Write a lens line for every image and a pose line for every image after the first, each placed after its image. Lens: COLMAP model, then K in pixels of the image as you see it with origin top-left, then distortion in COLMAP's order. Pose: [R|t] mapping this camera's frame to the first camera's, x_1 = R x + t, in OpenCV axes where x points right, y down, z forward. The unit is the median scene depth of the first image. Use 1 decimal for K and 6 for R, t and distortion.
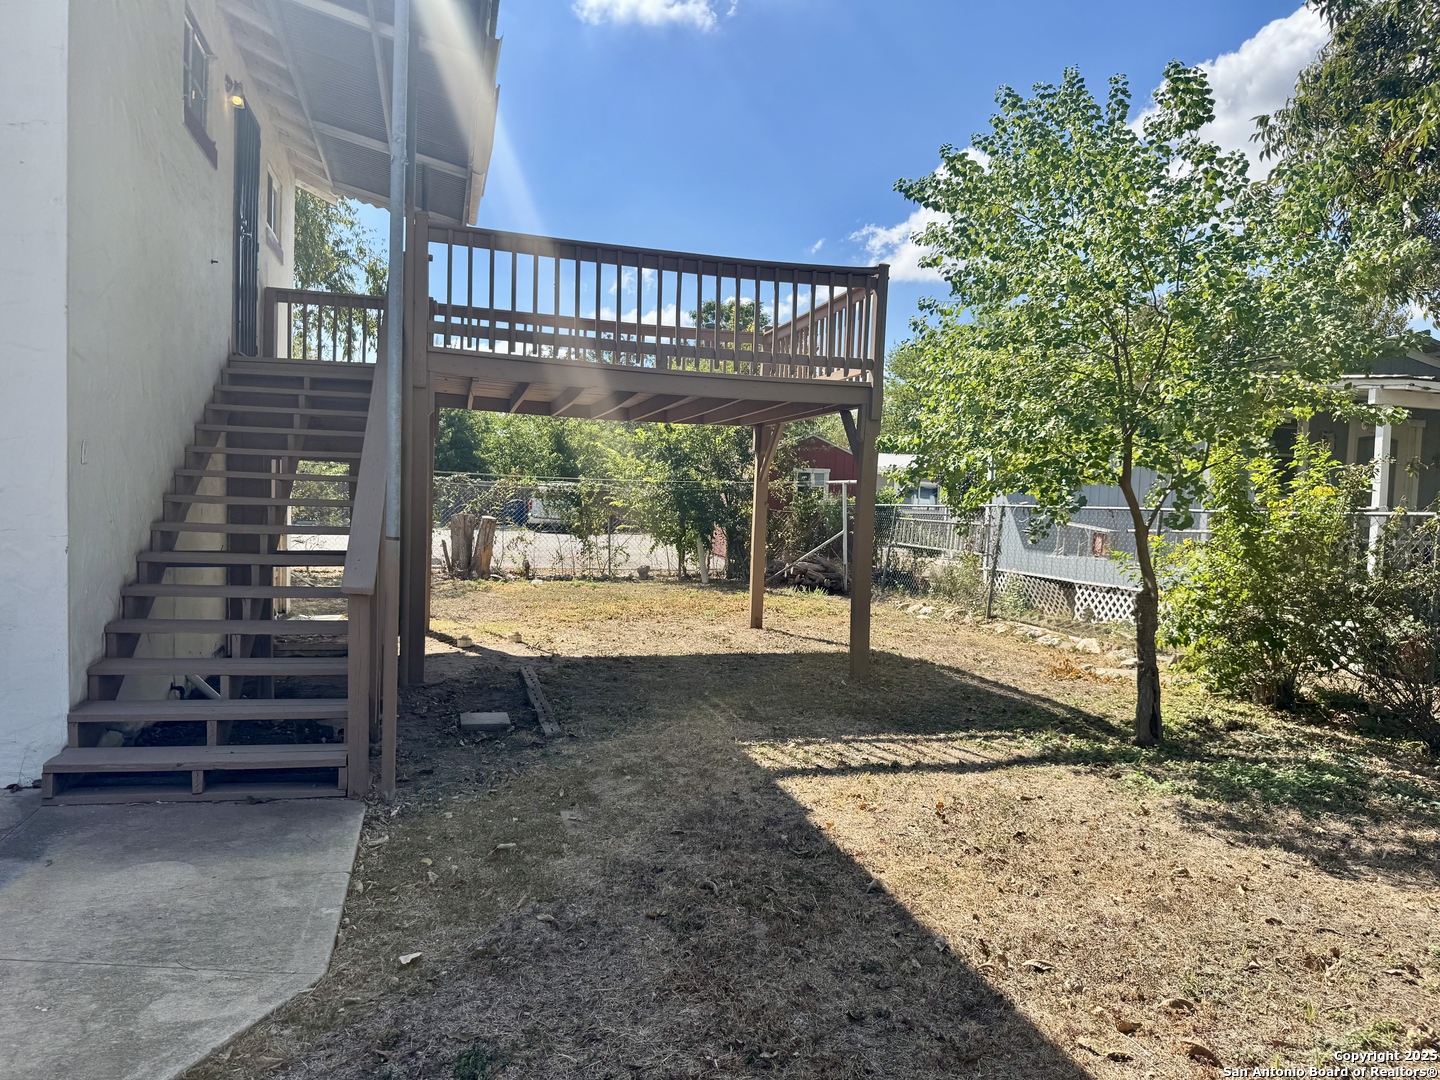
lens RADIAL K [[984.3, 0, 726.5], [0, 984.3, 547.0], [0, 0, 1]] dist [0.005546, -0.003744]
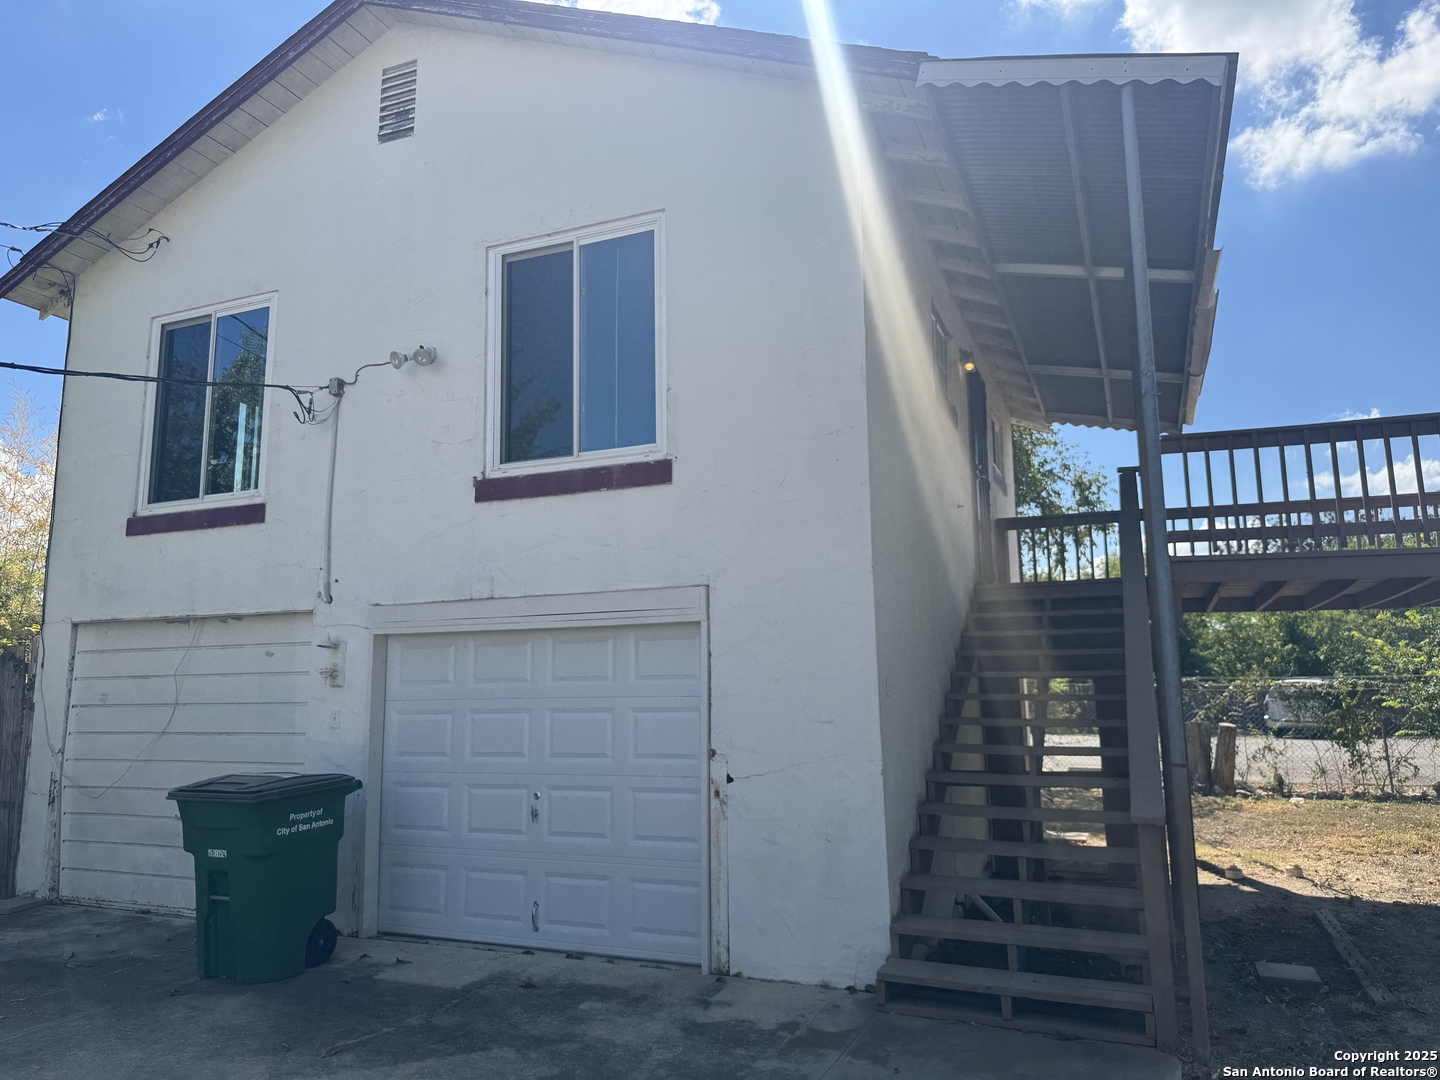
lens RADIAL K [[996.2, 0, 720.2], [0, 996.2, 525.4], [0, 0, 1]] dist [-0.005827, -0.000688]
pose [[0.775484, -0.143863, -0.614758, -0.025656], [0.003088, 0.974547, -0.224164, -0.009015], [0.631359, 0.171937, 0.756190, -0.024210]]
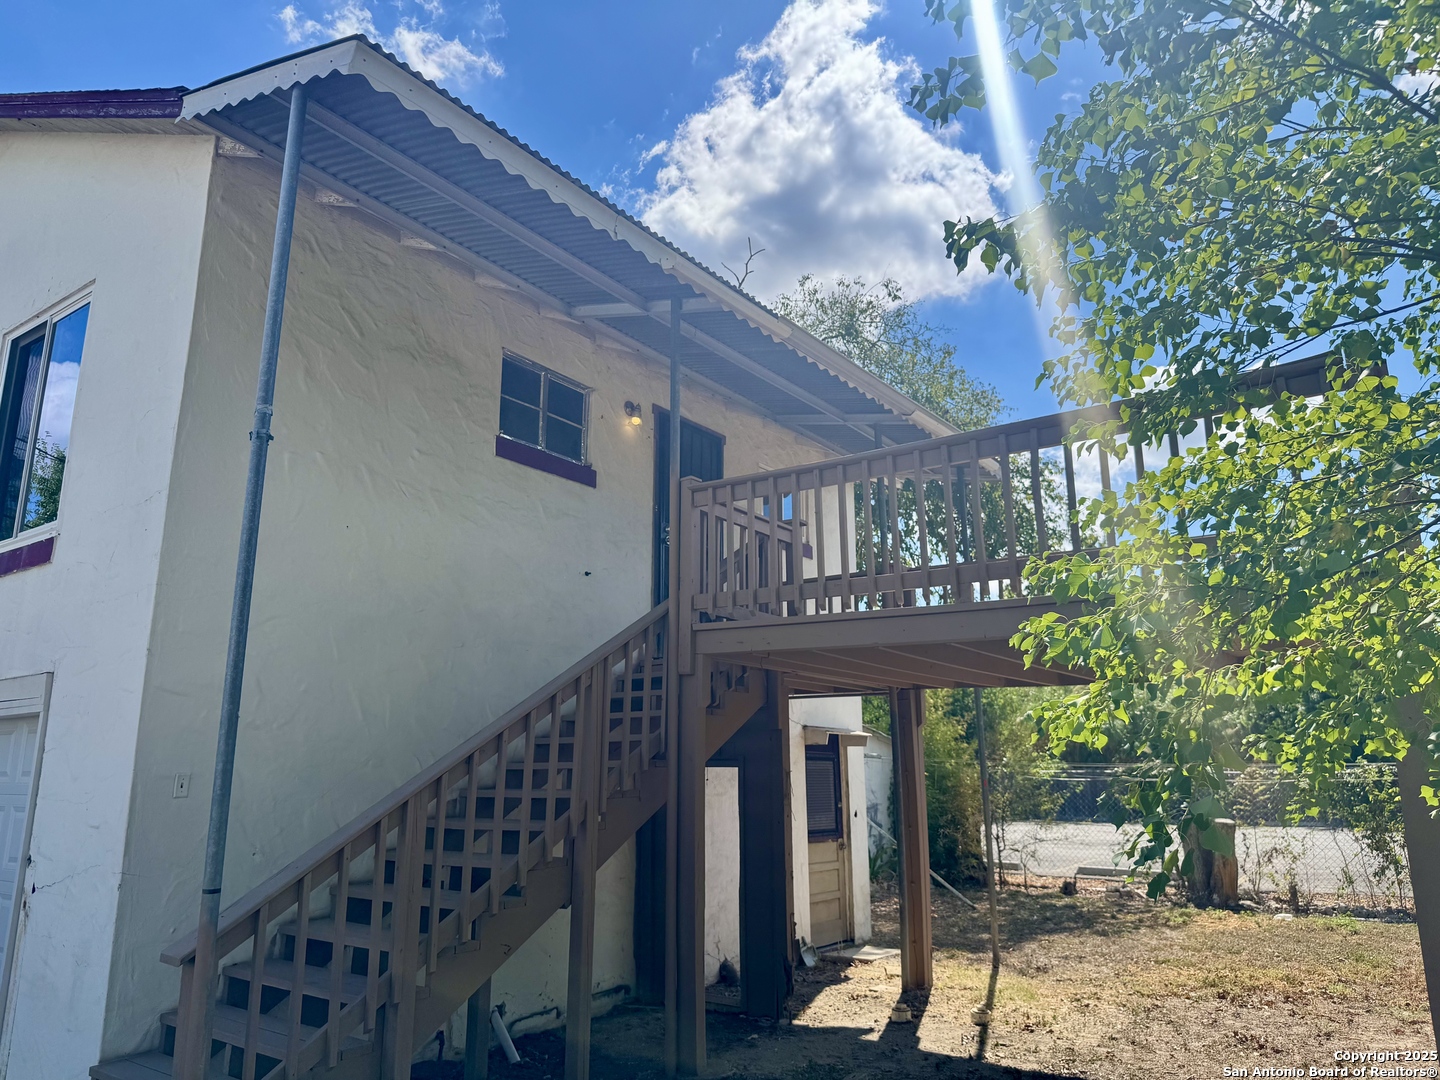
lens RADIAL K [[984.3, 0, 726.5], [0, 984.3, 547.0], [0, 0, 1]] dist [0.005546, -0.003744]
pose [[0.617209, -0.218009, -0.755993, 0.248140], [-0.009574, 0.958694, -0.284278, -0.021919], [0.786741, 0.182697, 0.589627, 0.370105]]
